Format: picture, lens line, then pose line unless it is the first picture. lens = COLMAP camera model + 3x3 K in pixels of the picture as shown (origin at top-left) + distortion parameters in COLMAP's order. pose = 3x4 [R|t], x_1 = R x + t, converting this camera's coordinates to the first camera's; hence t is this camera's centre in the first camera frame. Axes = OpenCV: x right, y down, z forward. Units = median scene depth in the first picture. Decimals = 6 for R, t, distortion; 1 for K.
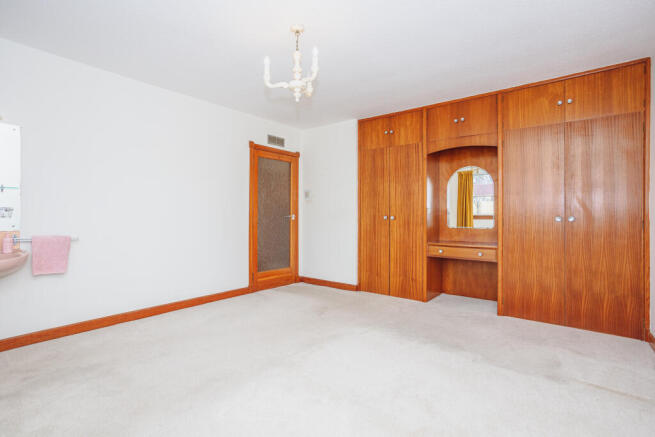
lens RADIAL K [[328.5, 0, 331.8], [0, 328.5, 215.5], [0, 0, 1]] dist [0.005934, 0.006998]
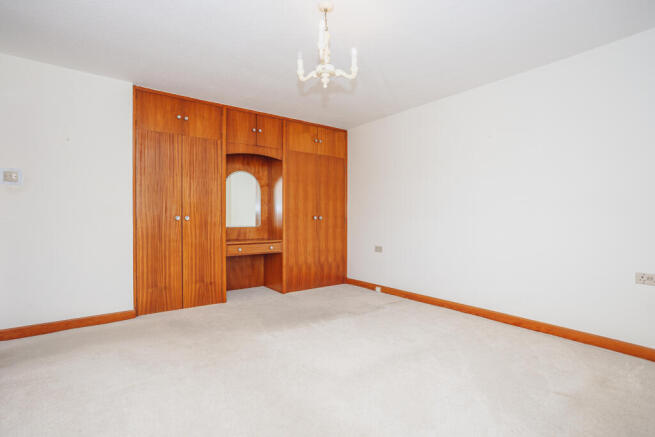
lens RADIAL K [[312.7, 0, 326.5], [0, 312.7, 220.6], [0, 0, 1]] dist [-0.031432, 0.000067]
pose [[0.283048, -0.020383, 0.958889, -0.521539], [-0.007001, 0.999704, 0.023317, -0.009401], [-0.959080, -0.013313, 0.282821, 0.435032]]
